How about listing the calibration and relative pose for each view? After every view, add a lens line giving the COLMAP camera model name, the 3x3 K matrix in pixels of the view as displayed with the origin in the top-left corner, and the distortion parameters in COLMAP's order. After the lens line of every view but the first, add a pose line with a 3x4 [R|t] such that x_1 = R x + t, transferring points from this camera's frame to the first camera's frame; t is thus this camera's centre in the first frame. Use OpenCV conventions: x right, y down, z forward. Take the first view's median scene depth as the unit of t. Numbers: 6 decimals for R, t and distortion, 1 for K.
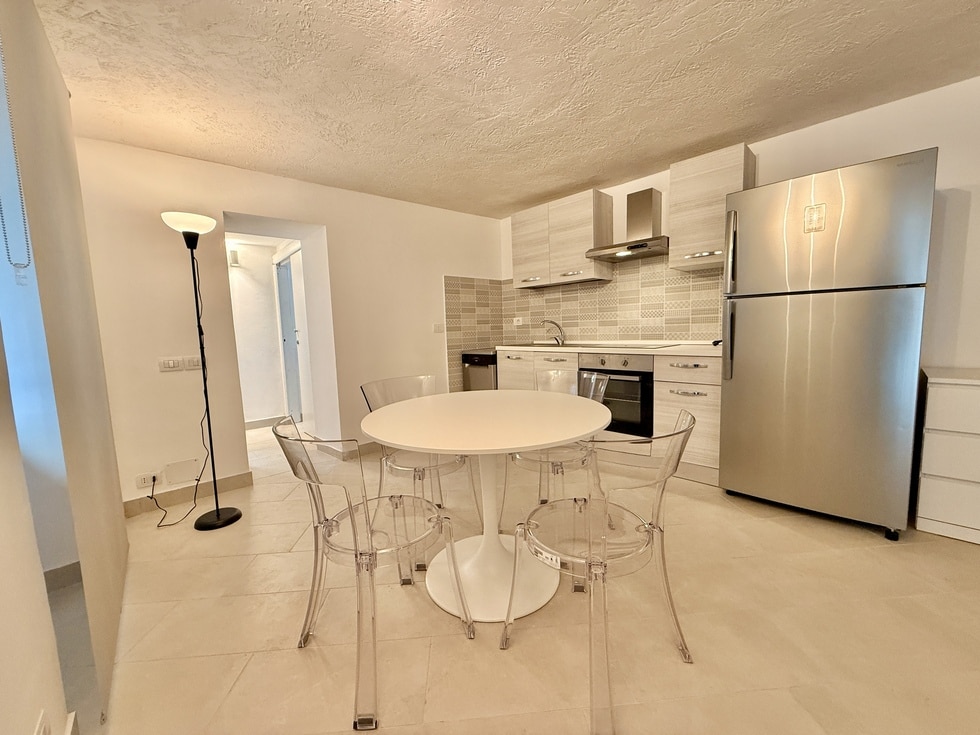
lens RADIAL K [[391.1, 0, 487.9], [0, 391.1, 368.5], [0, 0, 1]] dist [0.000367, -0.000557]
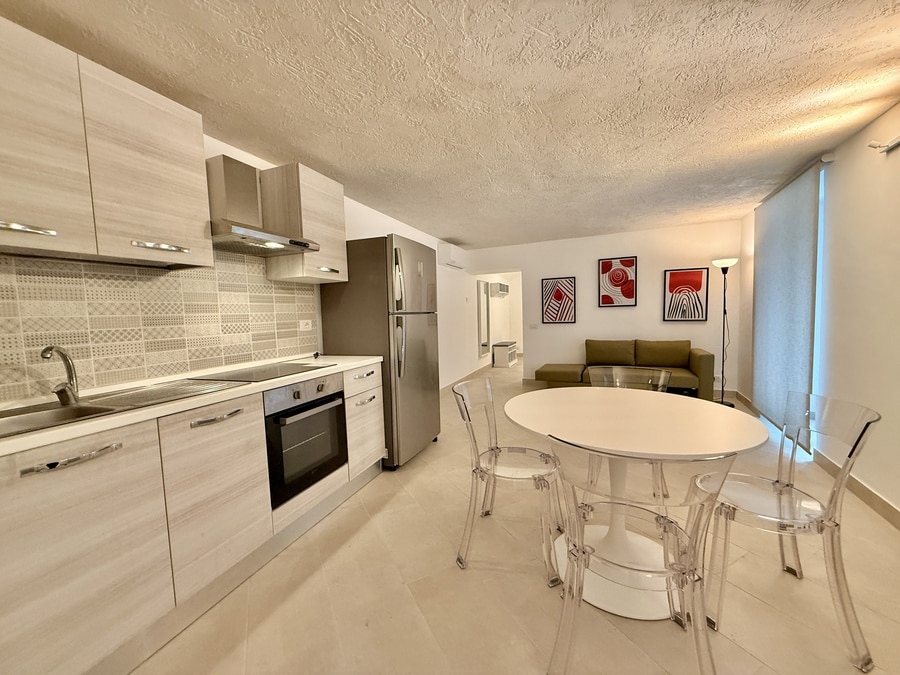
lens RADIAL K [[359.2, 0, 449.4], [0, 359.2, 336.7], [0, 0, 1]] dist [0.000367, -0.000557]
pose [[-0.399625, -0.010199, 0.916622, -0.368232], [0.147833, 0.986132, 0.075424, -0.116677], [-0.904680, 0.165648, -0.392575, 0.912754]]
